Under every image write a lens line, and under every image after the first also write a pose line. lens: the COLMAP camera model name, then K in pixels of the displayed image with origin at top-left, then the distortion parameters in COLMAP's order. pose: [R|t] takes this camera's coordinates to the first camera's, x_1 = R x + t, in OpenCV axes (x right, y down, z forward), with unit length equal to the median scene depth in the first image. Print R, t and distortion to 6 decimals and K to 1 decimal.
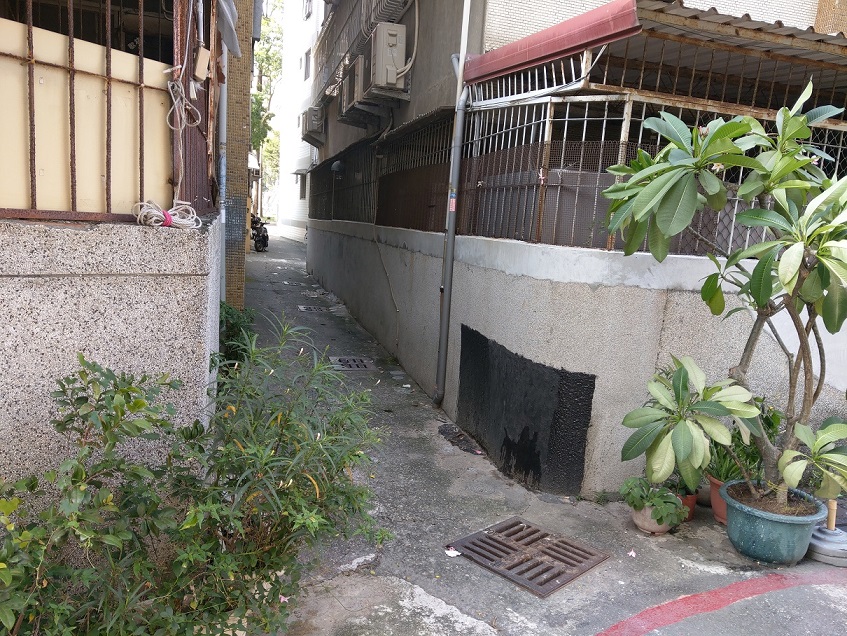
lens RADIAL K [[642.7, 0, 421.8], [0, 642.7, 318.7], [0, 0, 1]] dist [0.016545, -0.006578]
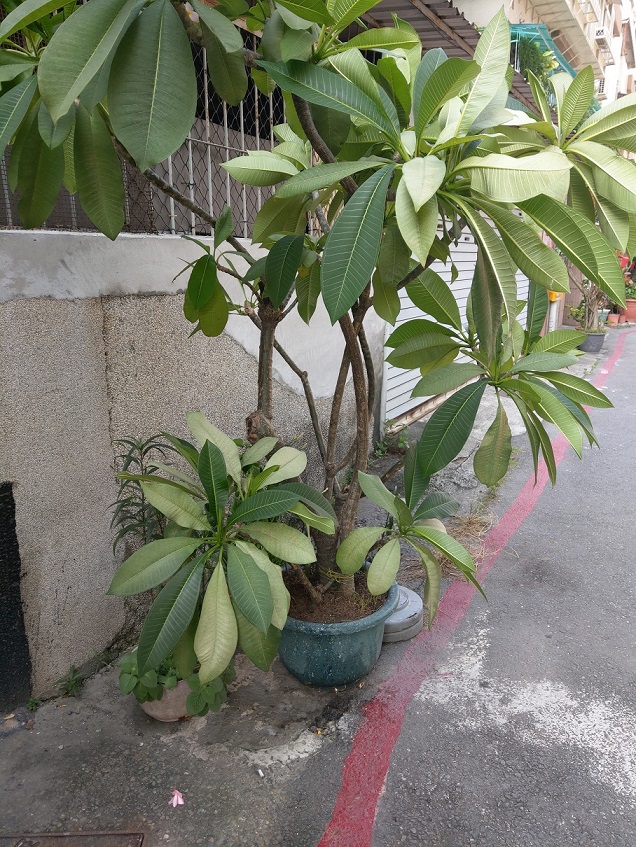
lens RADIAL K [[642.7, 0, 316.9], [0, 642.7, 427.7], [0, 0, 1]] dist [0.016545, -0.006578]
pose [[0.688966, -0.251021, 0.679936, 0.104325], [0.144788, 0.966869, 0.210242, -0.027294], [-0.710184, -0.046403, 0.702485, 0.488517]]
